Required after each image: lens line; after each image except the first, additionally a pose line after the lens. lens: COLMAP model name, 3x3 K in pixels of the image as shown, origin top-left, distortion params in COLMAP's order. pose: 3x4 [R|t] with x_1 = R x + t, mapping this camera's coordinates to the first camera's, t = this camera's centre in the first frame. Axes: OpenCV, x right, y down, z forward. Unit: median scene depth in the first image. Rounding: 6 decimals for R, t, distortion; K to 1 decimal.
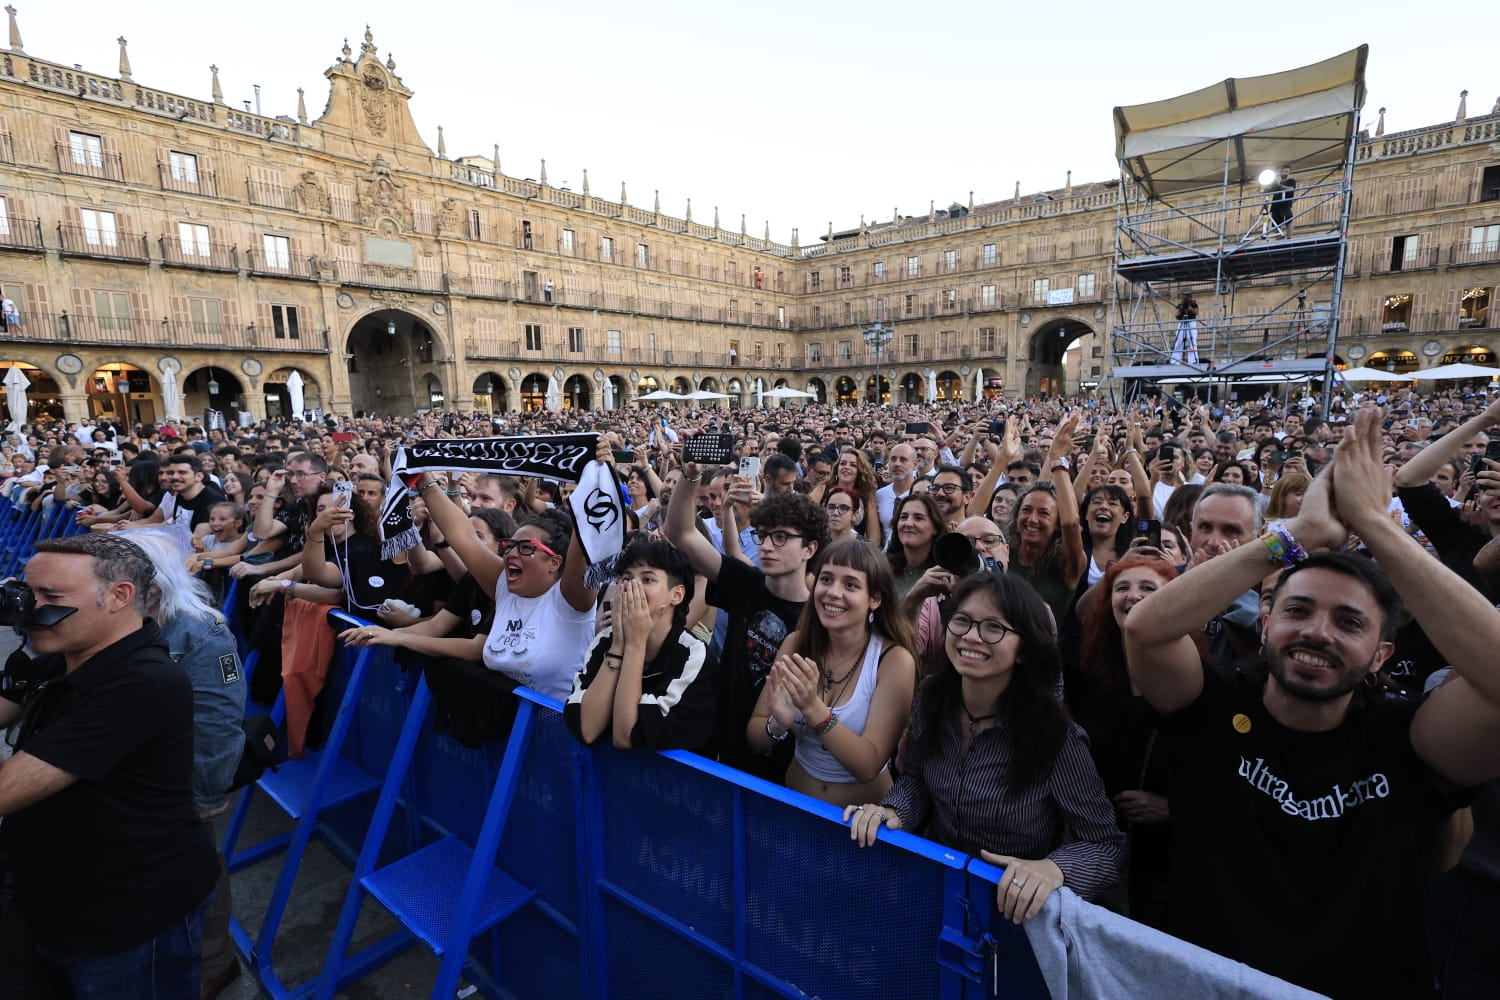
lens RADIAL K [[693.2, 0, 747.9], [0, 693.2, 504.7], [0, 0, 1]] dist [0.000858, 0.000357]
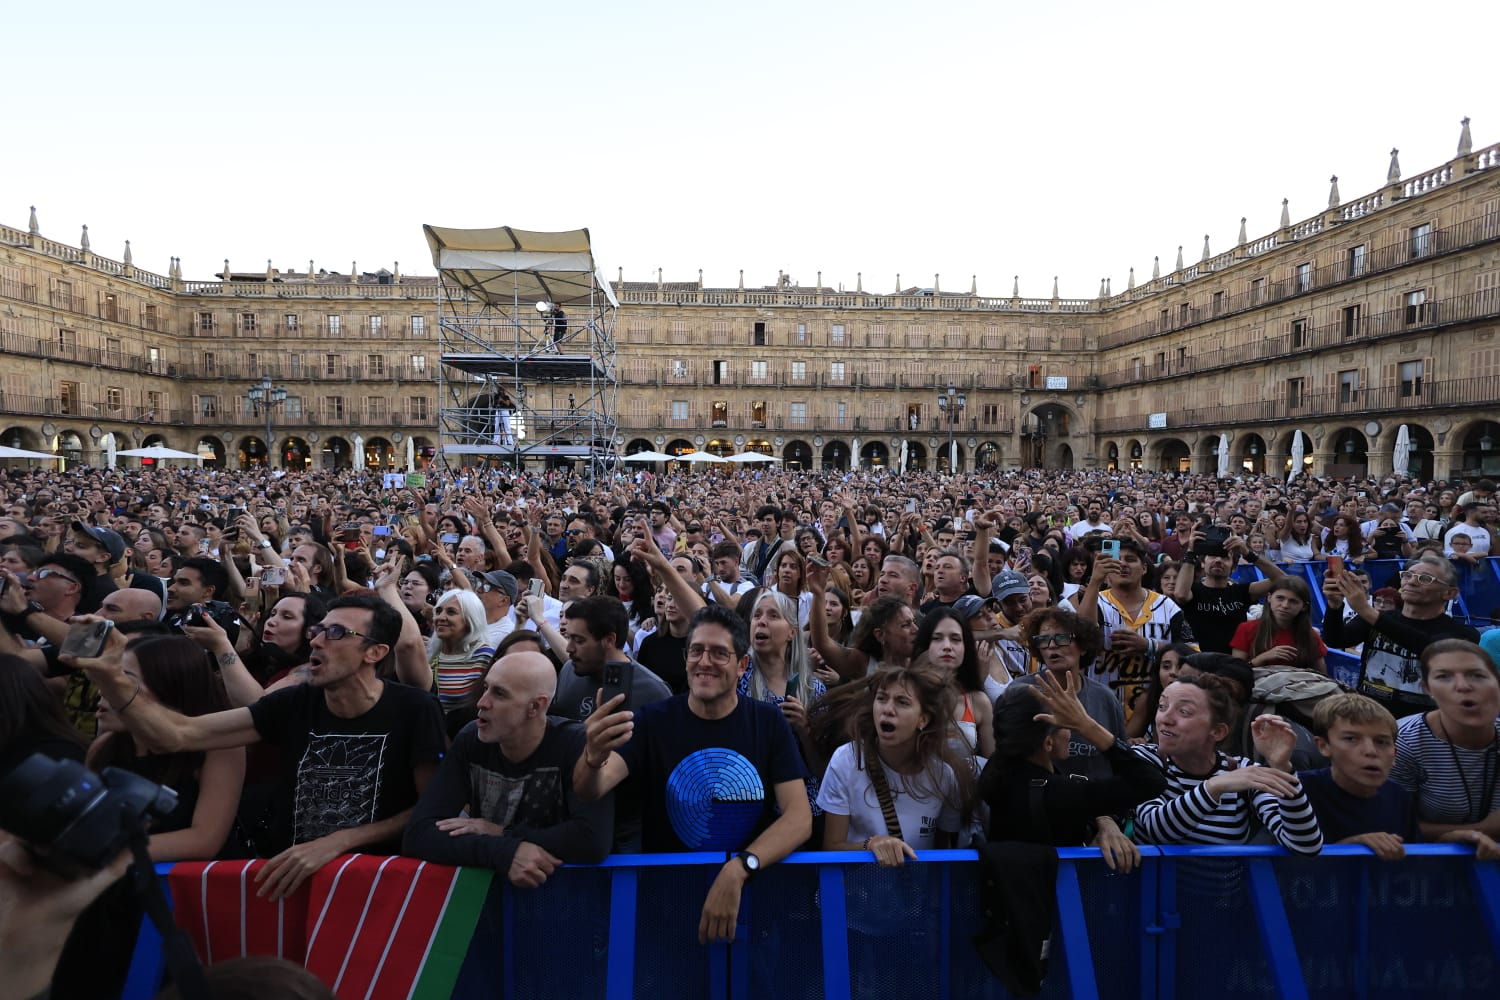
lens RADIAL K [[692.4, 0, 748.9], [0, 692.4, 501.3], [0, 0, 1]] dist [0.002754, 0.000248]
pose [[0.756999, -0.006336, 0.653385, 0.052570], [0.072169, 0.994646, -0.073968, 0.004498], [-0.649418, 0.103148, 0.753403, -0.053847]]
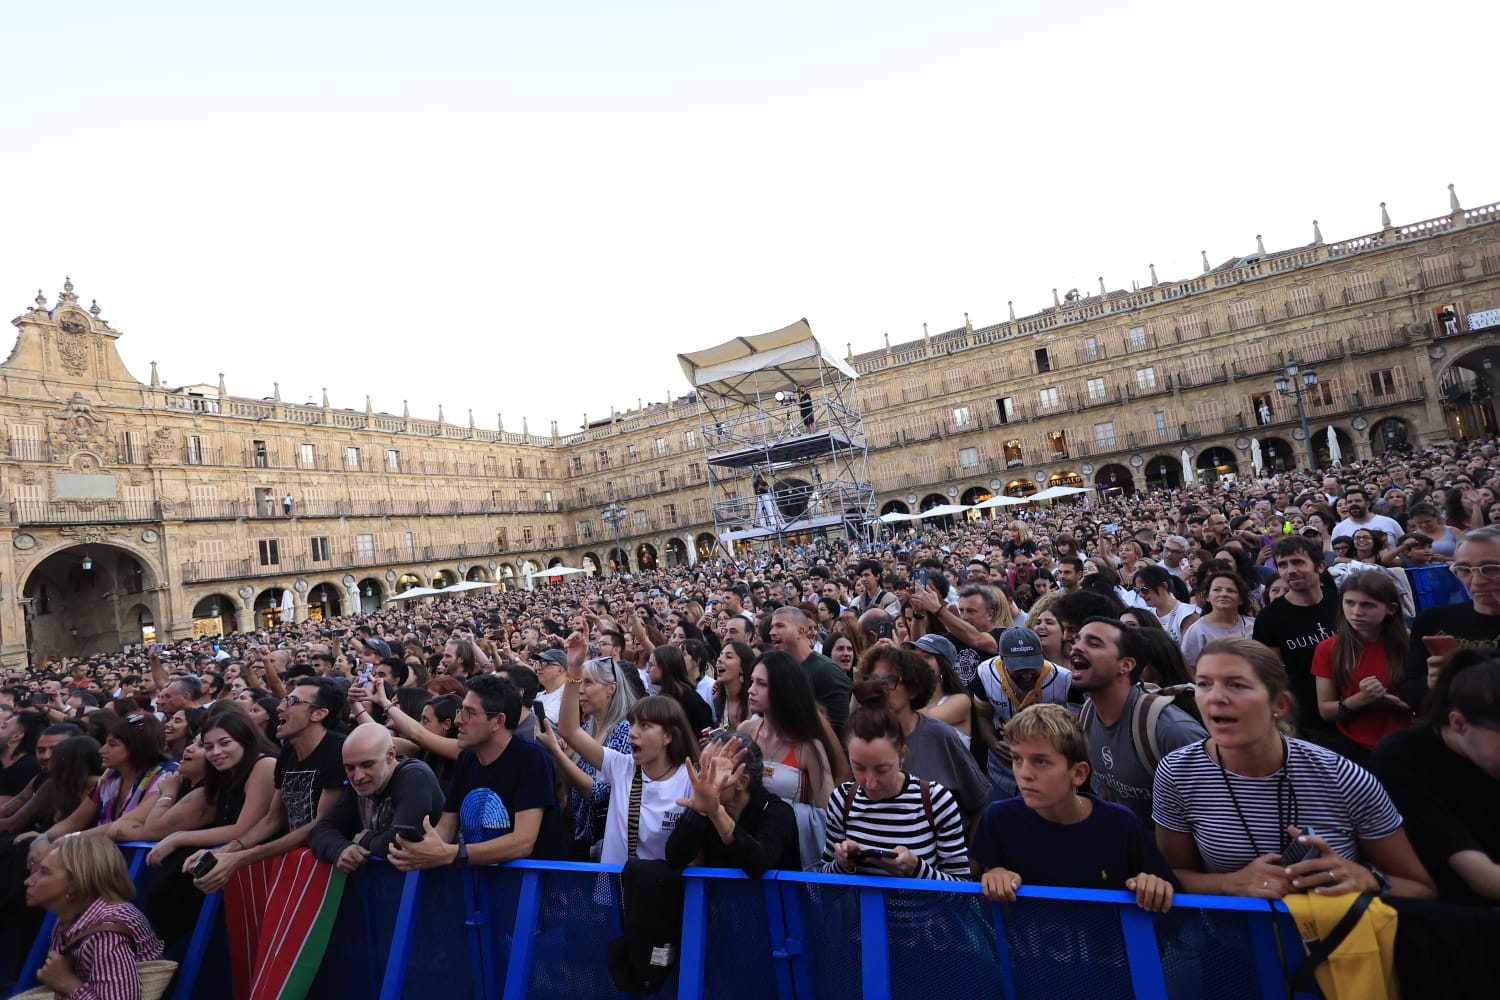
lens RADIAL K [[692.4, 0, 748.9], [0, 692.4, 501.3], [0, 0, 1]] dist [0.002754, 0.000248]
pose [[0.959883, -0.105926, 0.259625, 0.080447], [0.164409, 0.962655, -0.215093, 0.009180], [-0.227146, 0.249148, 0.941451, -0.076987]]
